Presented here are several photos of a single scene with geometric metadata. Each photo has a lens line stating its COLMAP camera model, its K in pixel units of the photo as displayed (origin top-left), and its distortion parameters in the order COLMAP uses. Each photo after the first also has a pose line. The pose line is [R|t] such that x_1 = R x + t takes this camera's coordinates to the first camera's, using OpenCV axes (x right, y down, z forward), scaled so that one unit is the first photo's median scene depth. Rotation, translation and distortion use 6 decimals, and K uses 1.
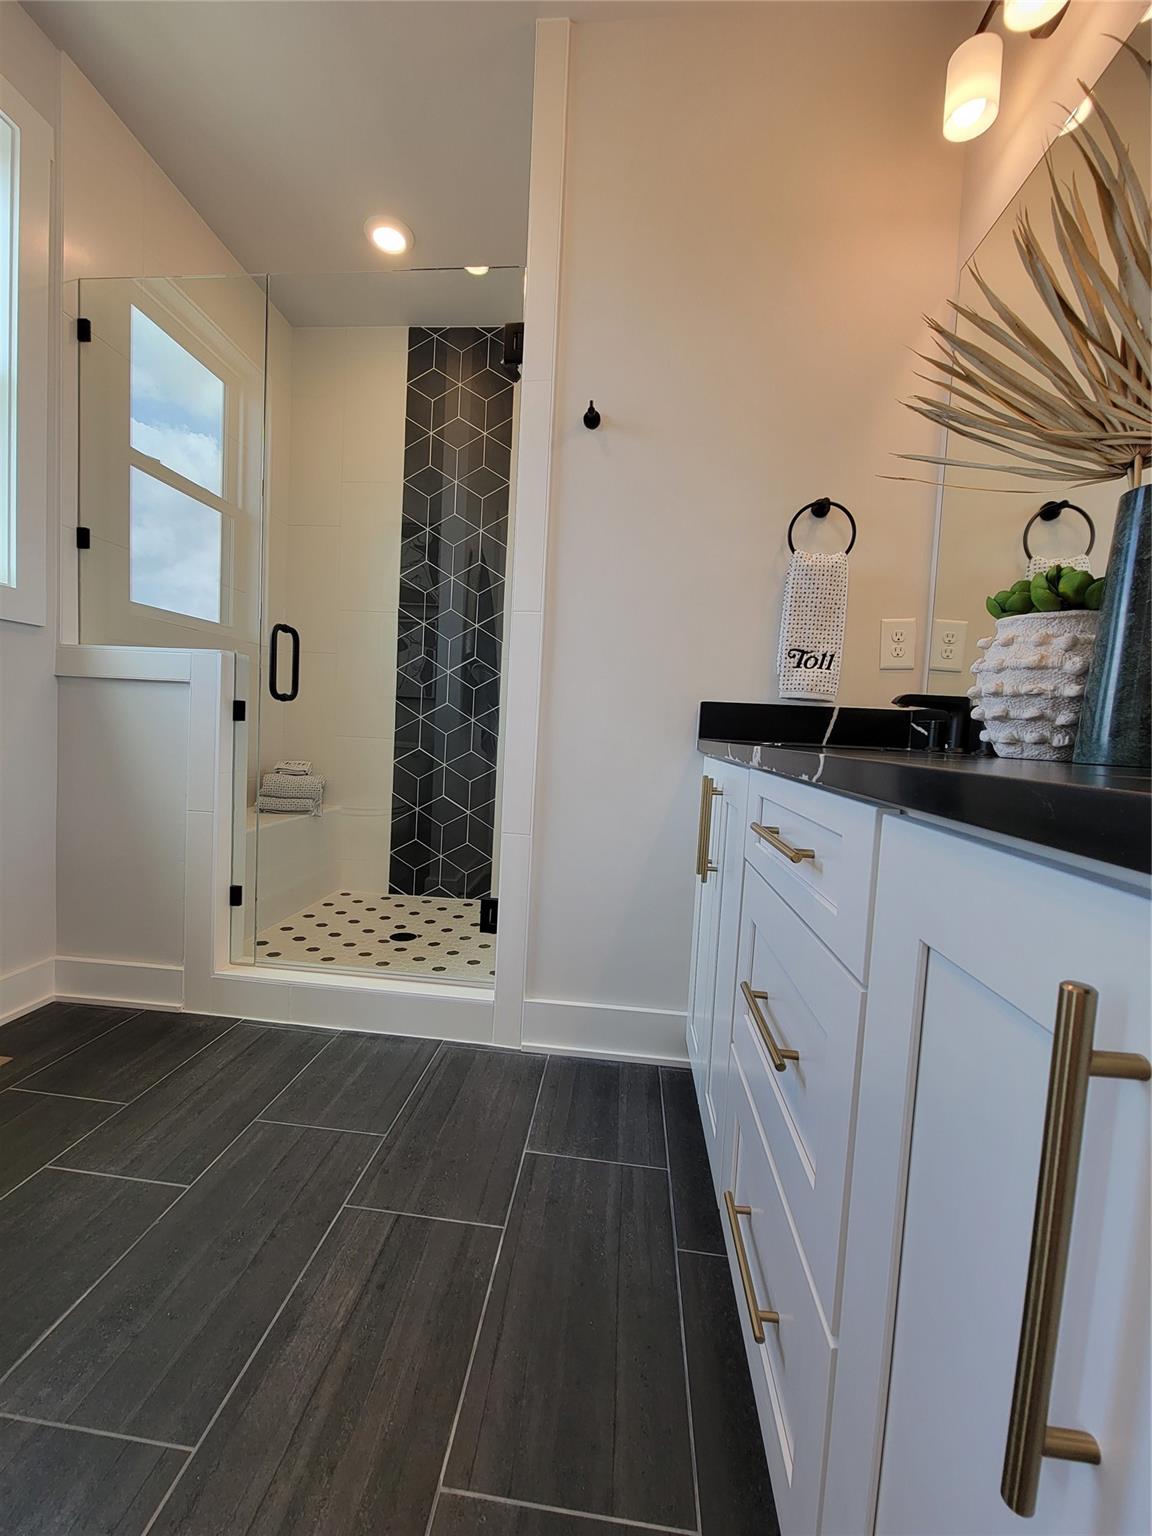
lens RADIAL K [[623.1, 0, 562.6], [0, 623.1, 769.4], [0, 0, 1]] dist [-0.000058, -0.002153]
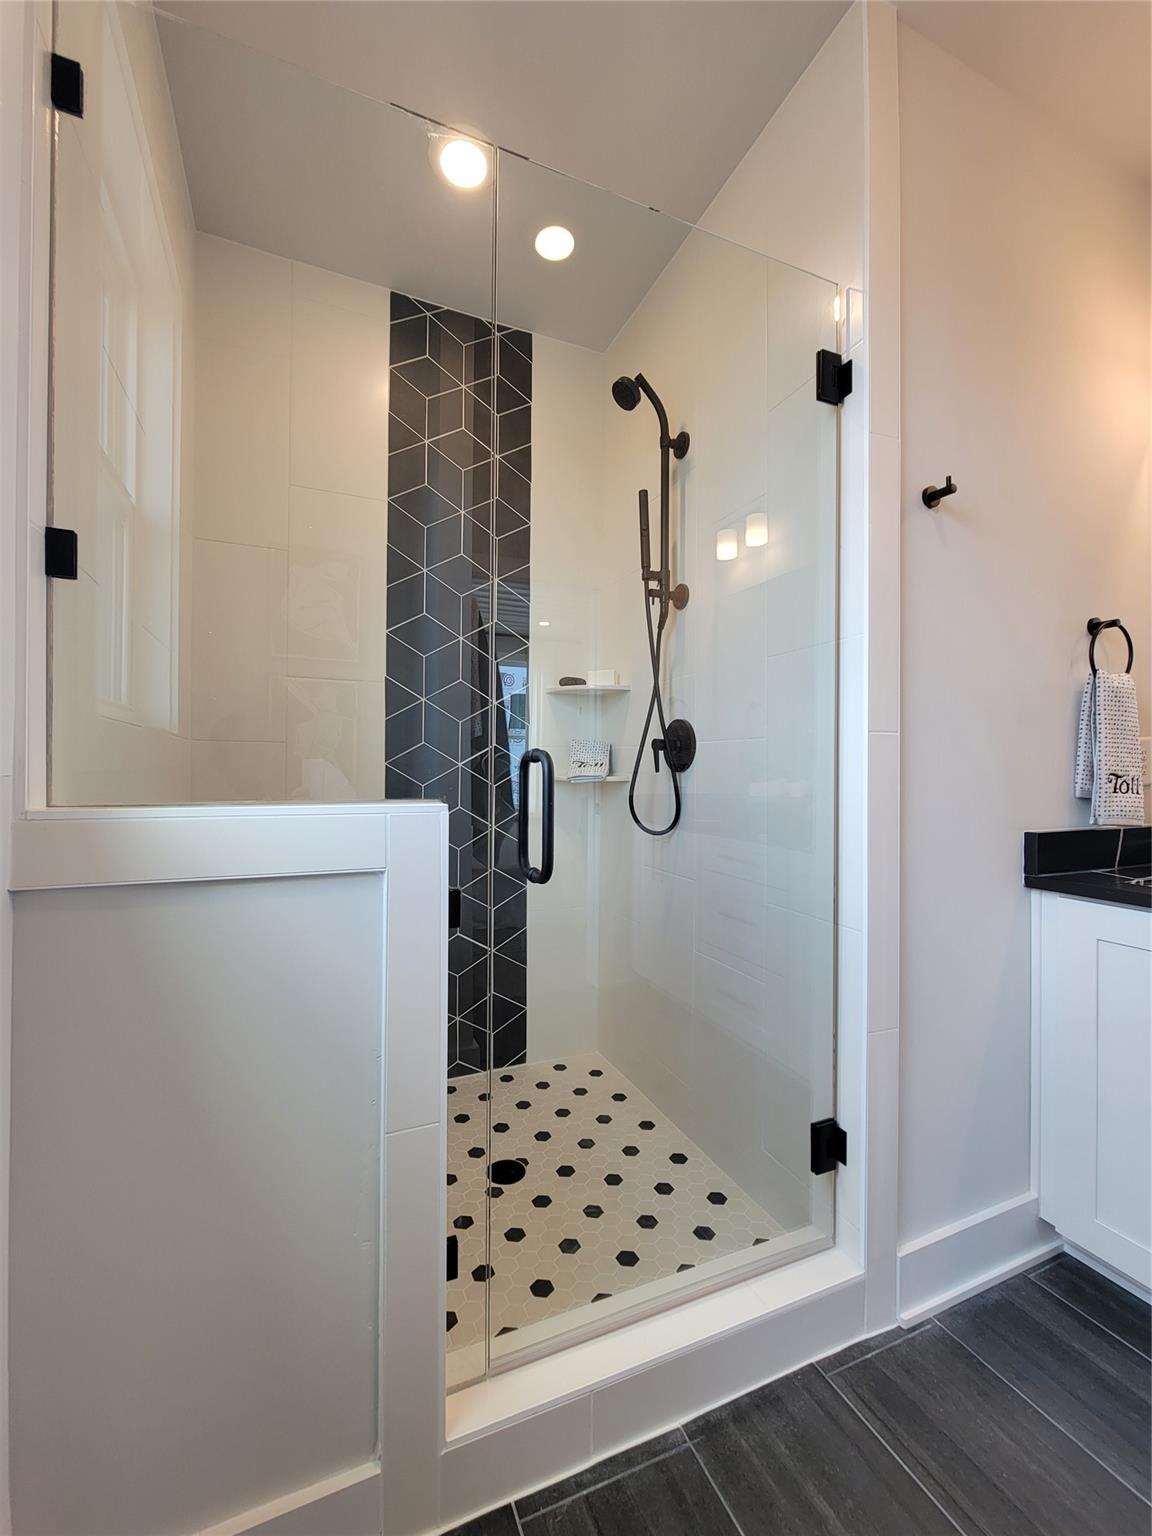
lens RADIAL K [[623.1, 0, 572.8], [0, 623.1, 770.4], [0, 0, 1]] dist [-0.000058, -0.002153]
pose [[0.876387, -0.043147, 0.479671, -0.518804], [0.066833, 0.997238, -0.032405, -0.143682], [-0.476948, 0.060458, 0.876850, 0.362125]]
